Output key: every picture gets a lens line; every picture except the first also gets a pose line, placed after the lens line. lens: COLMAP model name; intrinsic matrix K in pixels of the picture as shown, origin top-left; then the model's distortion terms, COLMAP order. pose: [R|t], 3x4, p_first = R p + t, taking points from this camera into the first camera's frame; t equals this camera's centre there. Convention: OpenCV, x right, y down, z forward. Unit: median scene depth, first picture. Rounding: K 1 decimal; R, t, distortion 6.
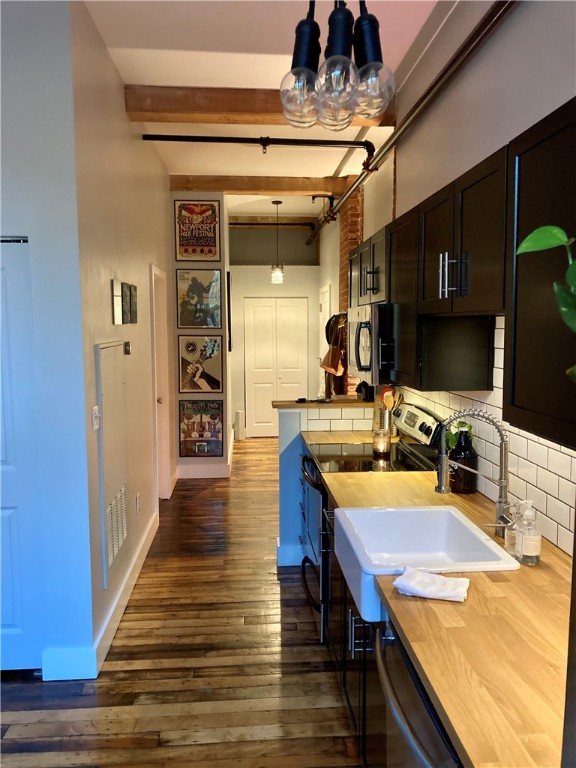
lens RADIAL K [[627.6, 0, 287.7], [0, 627.6, 388.6], [0, 0, 1]] dist [0.014670, -0.006711]
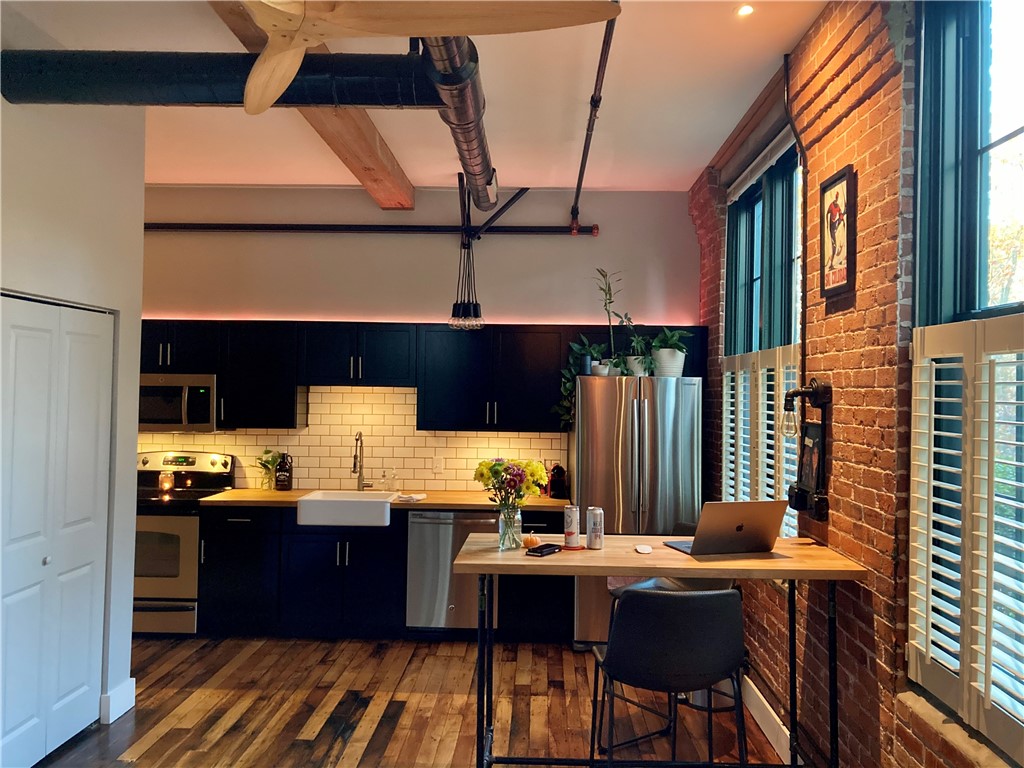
lens RADIAL K [[836.7, 0, 512.6], [0, 836.7, 384.6], [0, 0, 1]] dist [0.014670, -0.006711]
pose [[0.106814, 0.010437, 0.994224, -1.624324], [0.100938, 0.994665, -0.021285, 0.002210], [-0.989142, 0.102629, 0.105191, 0.132867]]
